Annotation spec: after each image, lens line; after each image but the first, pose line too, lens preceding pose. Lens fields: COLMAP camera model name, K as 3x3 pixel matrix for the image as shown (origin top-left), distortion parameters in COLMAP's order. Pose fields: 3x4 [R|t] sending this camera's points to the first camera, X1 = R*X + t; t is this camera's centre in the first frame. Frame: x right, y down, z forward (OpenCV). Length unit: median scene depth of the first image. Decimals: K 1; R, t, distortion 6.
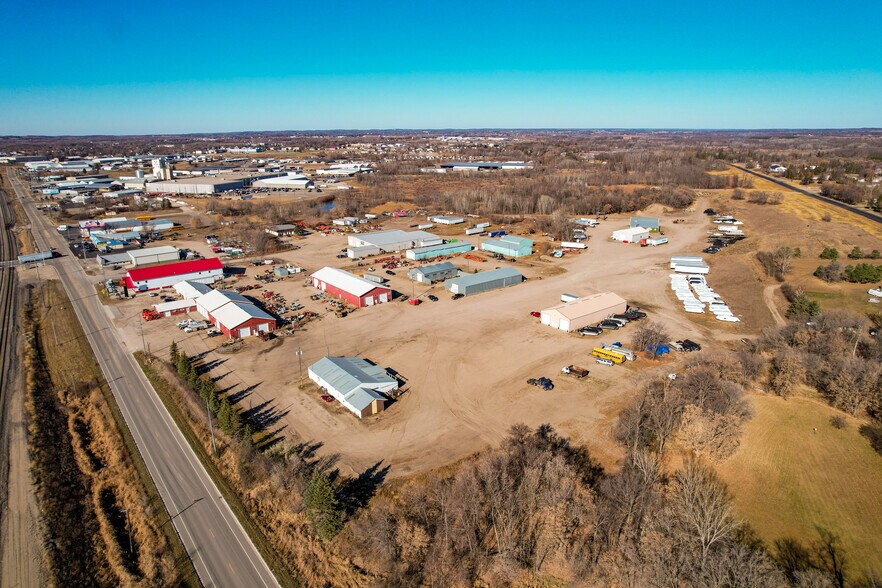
lens RADIAL K [[564.8, 0, 436.9], [0, 564.8, 293.2], [0, 0, 1]] dist [-0.078505, 0.071908]
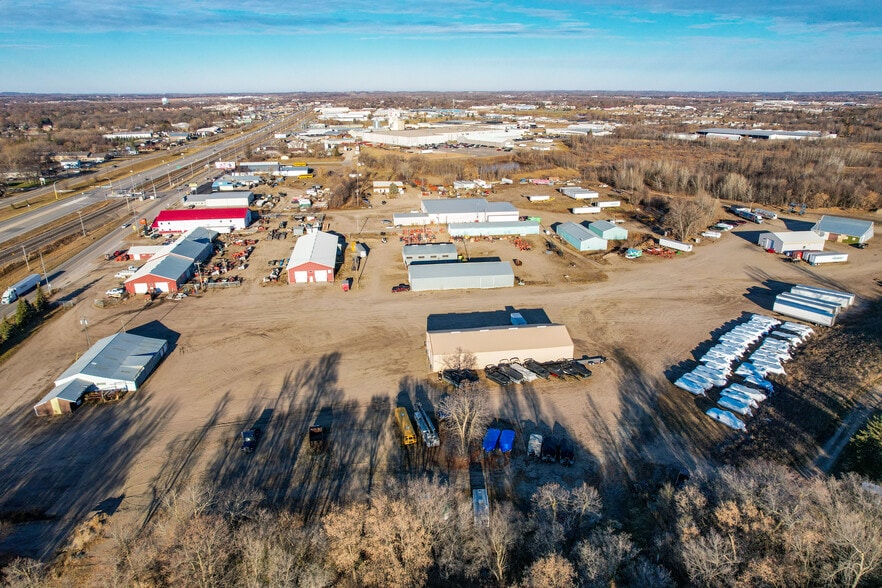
lens RADIAL K [[564.8, 0, 436.9], [0, 564.8, 293.2], [0, 0, 1]] dist [-0.078505, 0.071908]
pose [[0.864843, 0.177153, -0.469748, 0.237661], [-0.146036, 0.983984, 0.102221, -0.040514], [0.480334, -0.019805, 0.876862, 0.188385]]
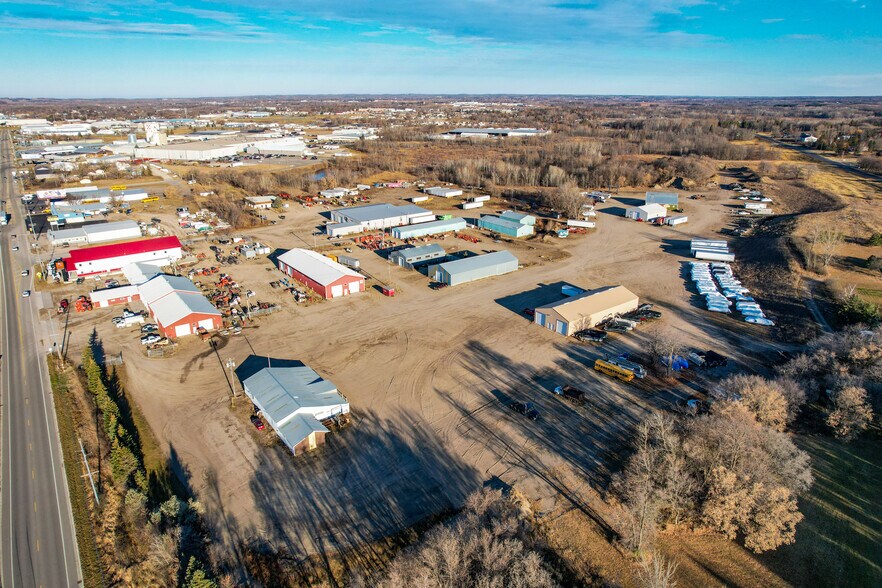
lens RADIAL K [[564.8, 0, 436.9], [0, 564.8, 293.2], [0, 0, 1]] dist [-0.078505, 0.071908]
pose [[0.999678, 0.014330, -0.020949, 0.025974], [-0.013117, 0.998292, 0.056936, -0.017505], [0.021729, -0.056643, 0.998158, 0.075554]]
